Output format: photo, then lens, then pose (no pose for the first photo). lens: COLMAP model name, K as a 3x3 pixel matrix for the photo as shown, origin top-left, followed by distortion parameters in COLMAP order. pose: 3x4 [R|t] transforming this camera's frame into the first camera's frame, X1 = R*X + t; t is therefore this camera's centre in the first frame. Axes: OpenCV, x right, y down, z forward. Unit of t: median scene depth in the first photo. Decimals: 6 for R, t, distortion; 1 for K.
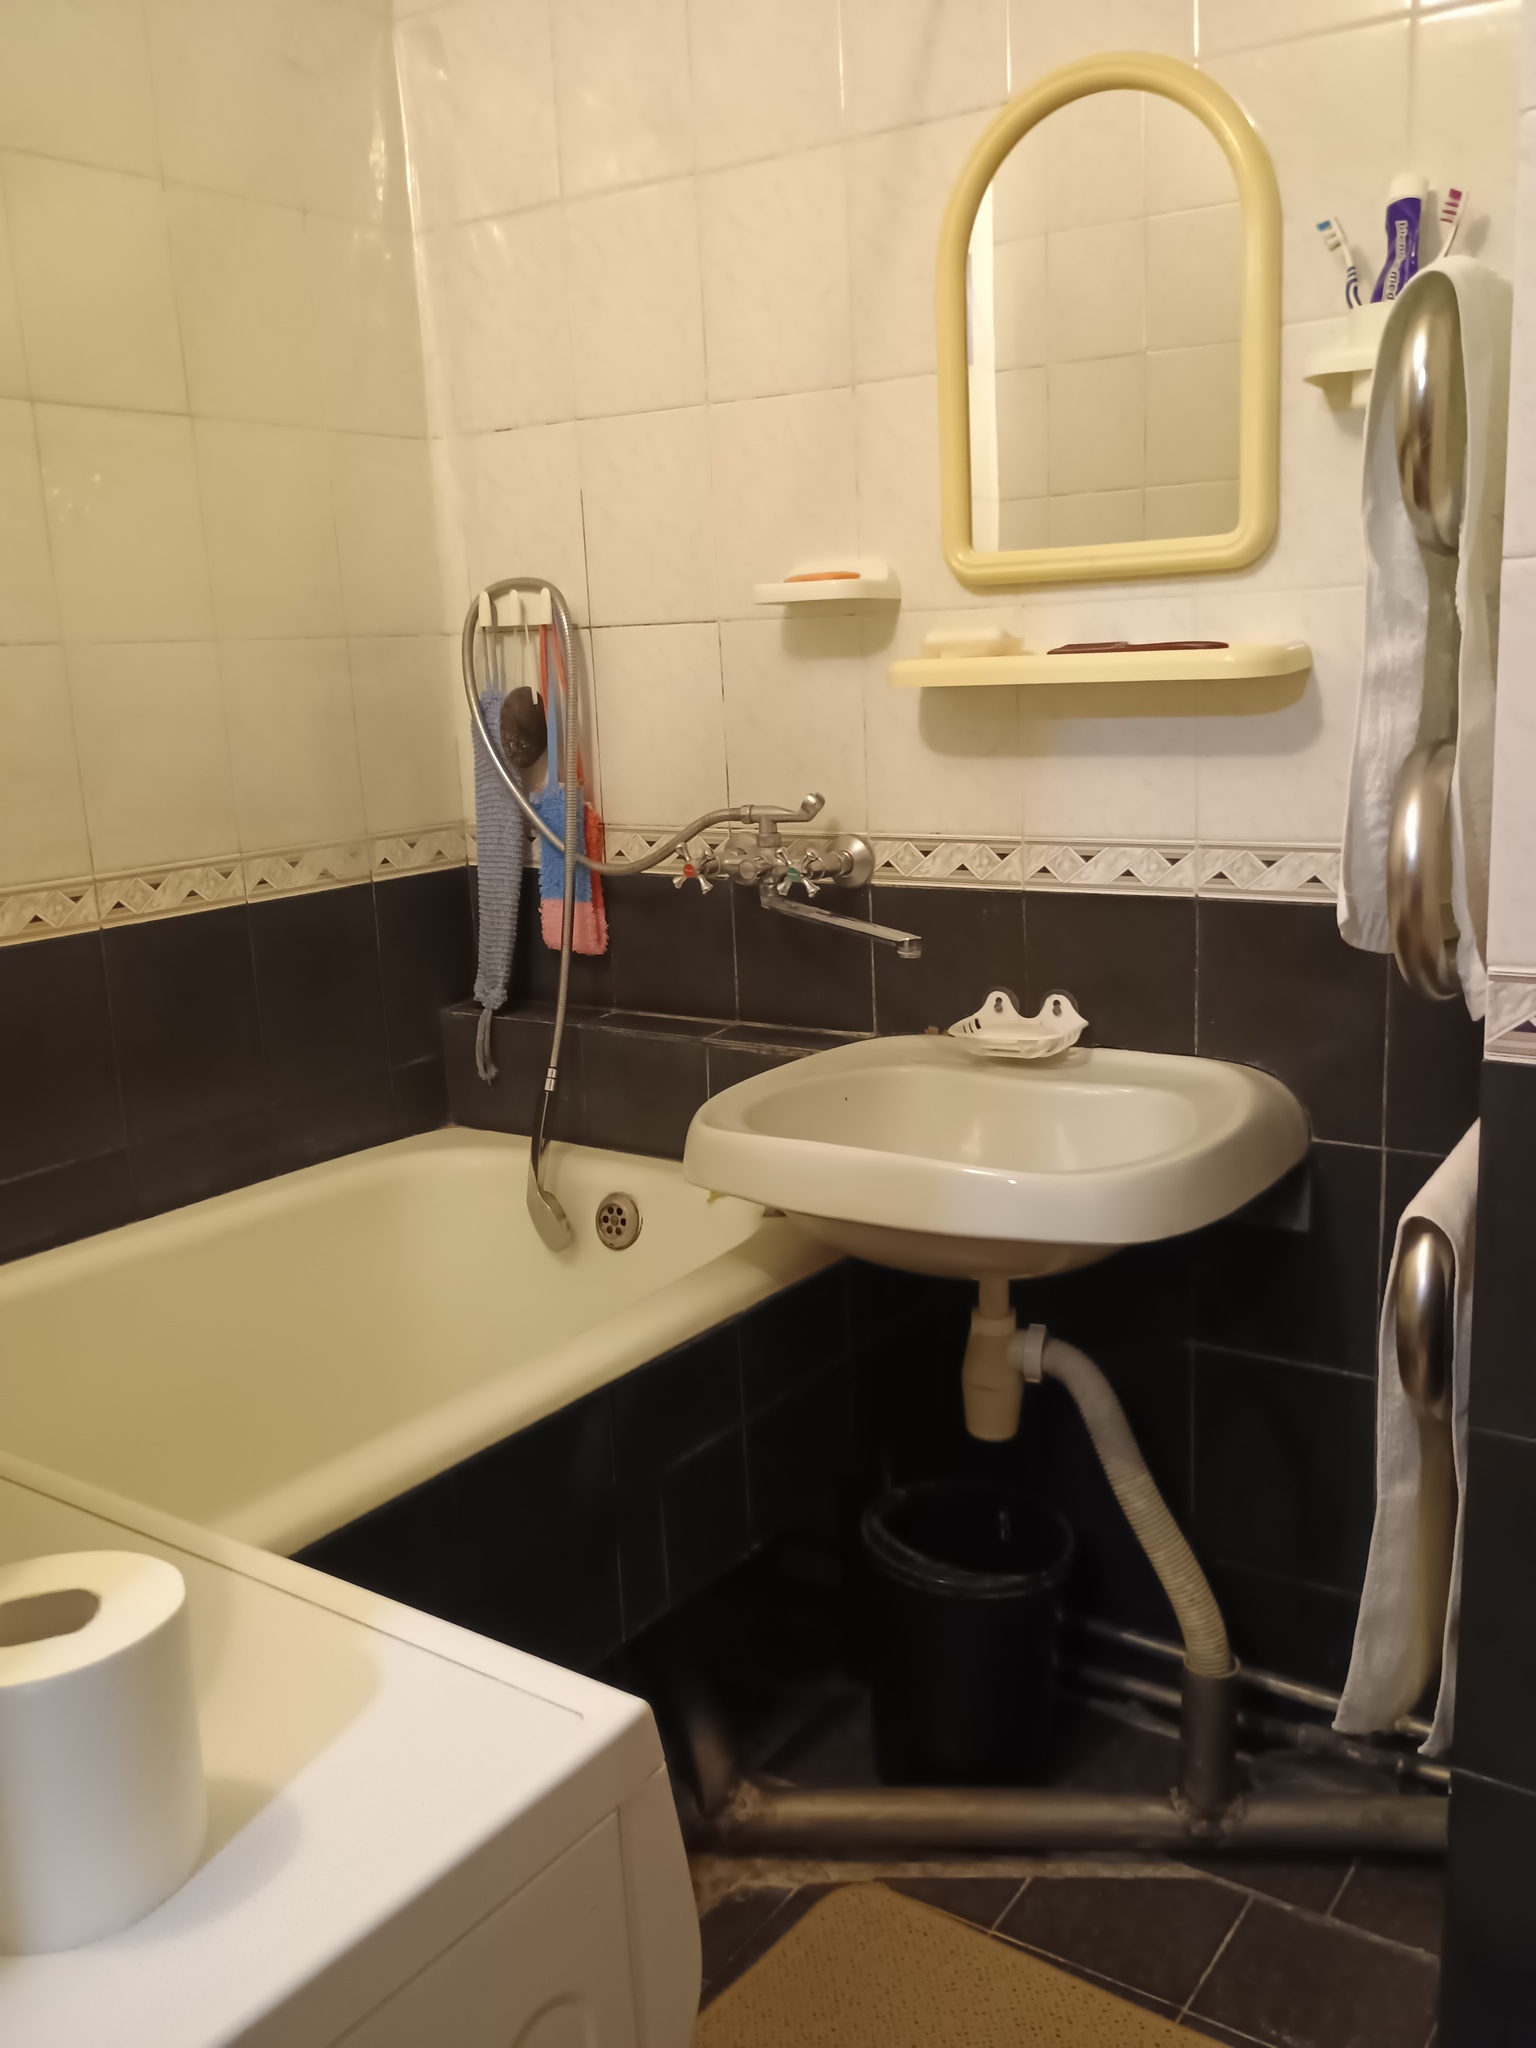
lens RADIAL K [[1774.4, 0, 777.8], [0, 1774.4, 1003.1], [0, 0, 1]] dist [0.064367, -0.095990]
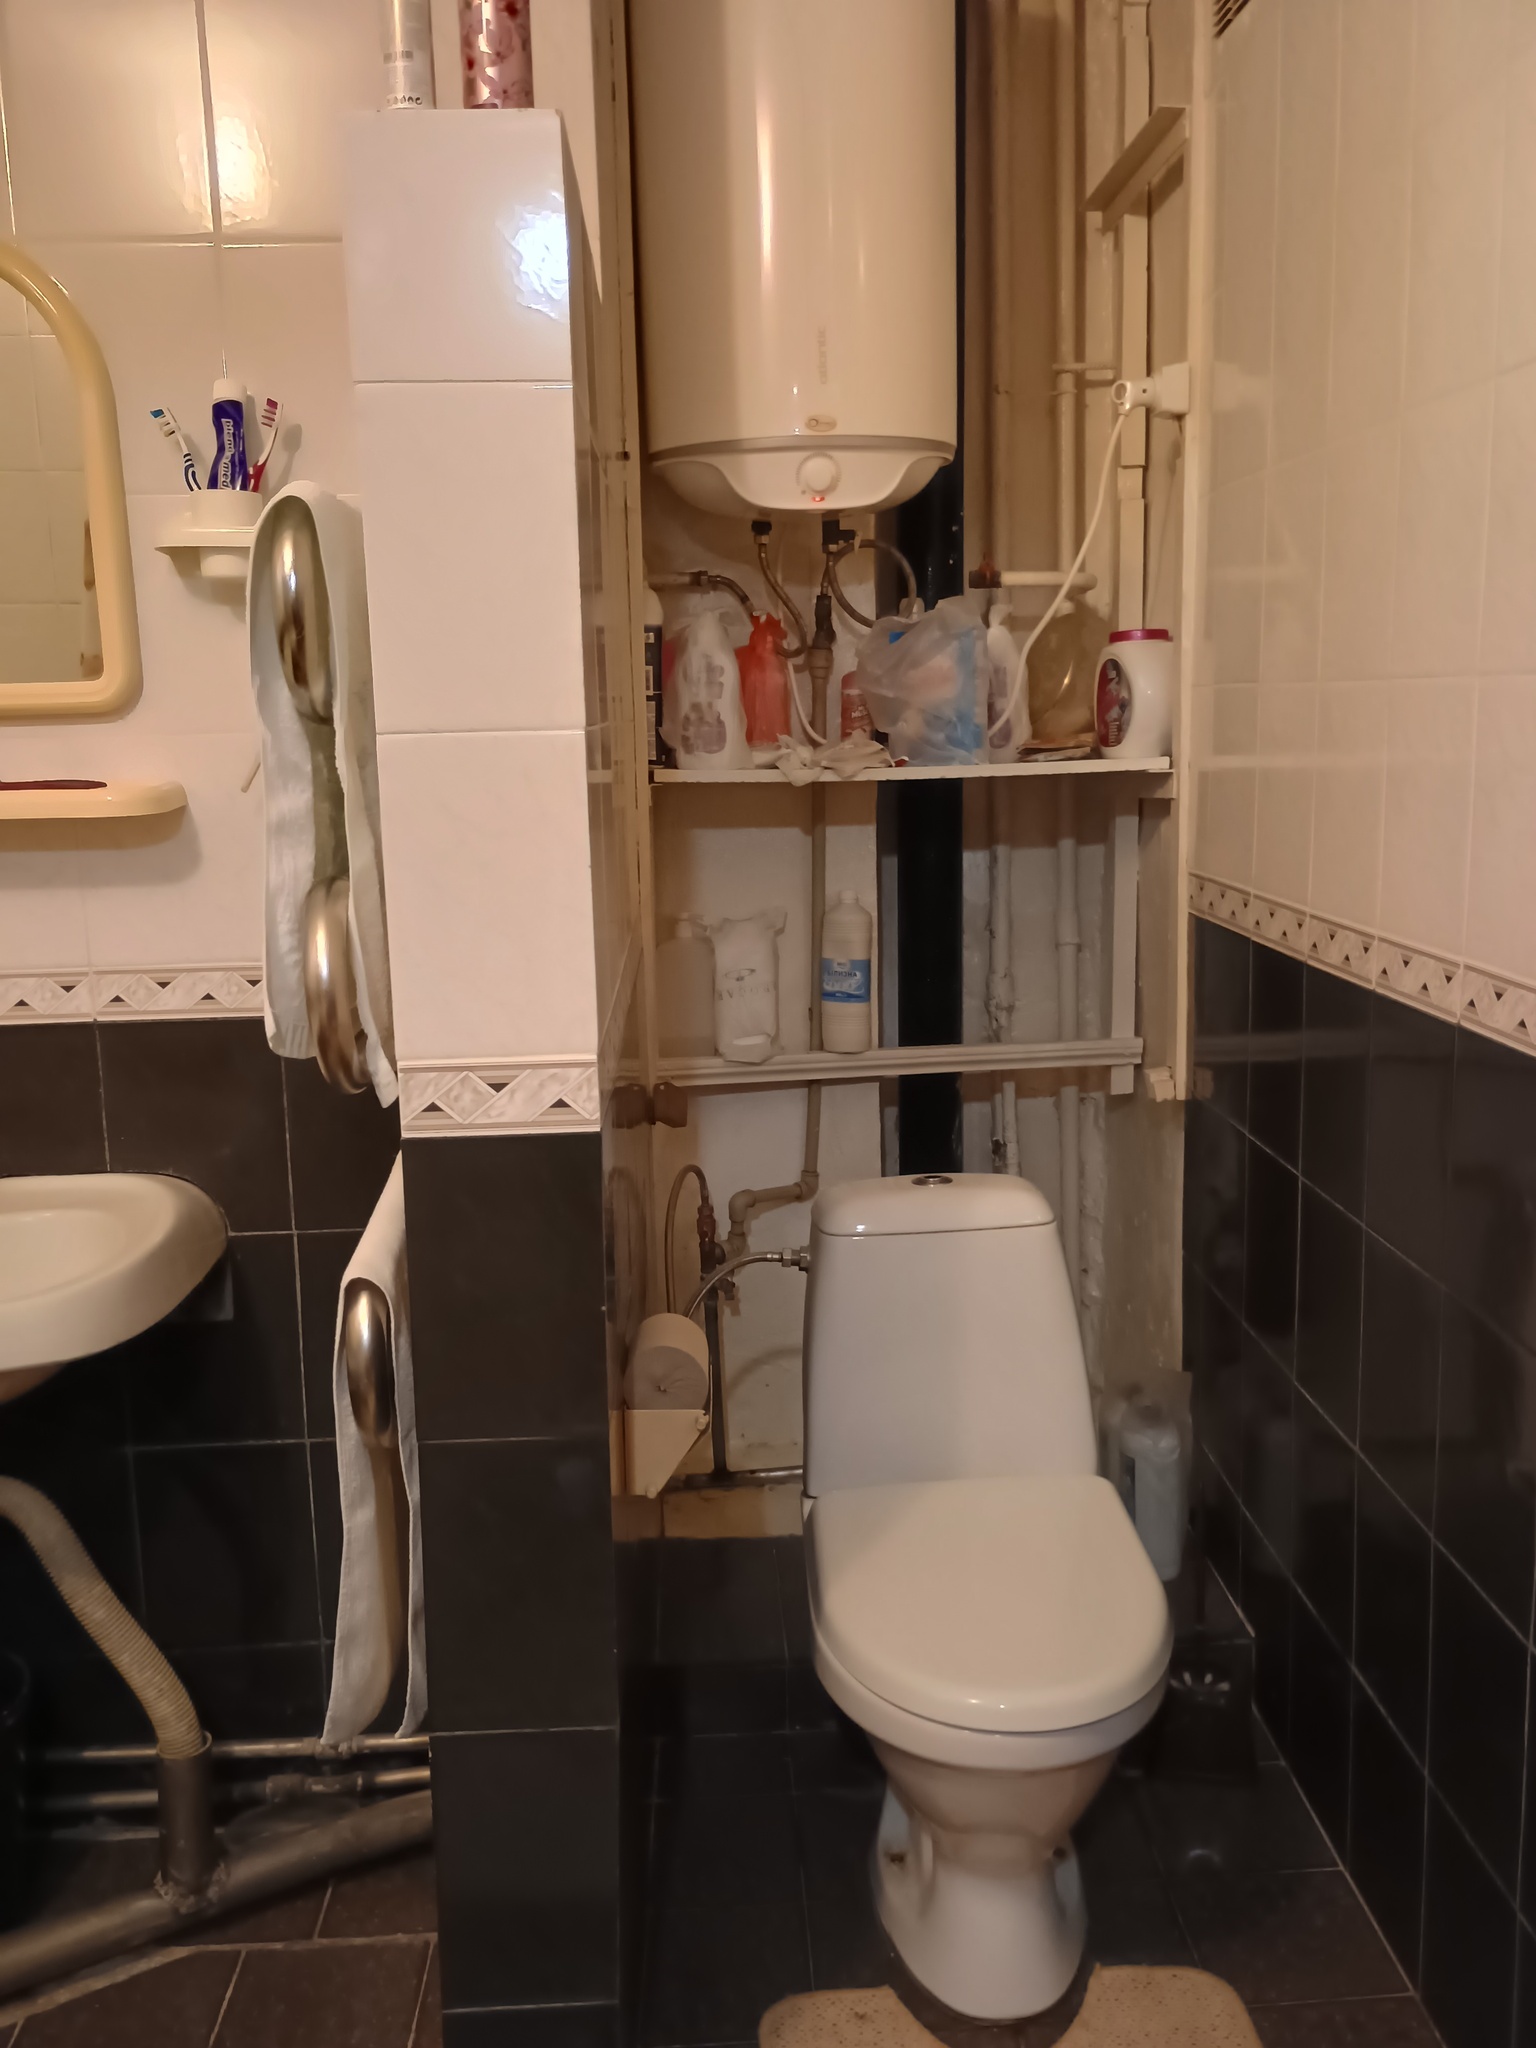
lens RADIAL K [[1774.4, 0, 764.3], [0, 1774.4, 1023.2], [0, 0, 1]] dist [0.064367, -0.095990]
pose [[0.802565, -0.078874, 0.591327, -0.081296], [0.107574, 0.994107, -0.013404, -0.002174], [-0.586785, 0.074369, 0.806320, -0.089770]]
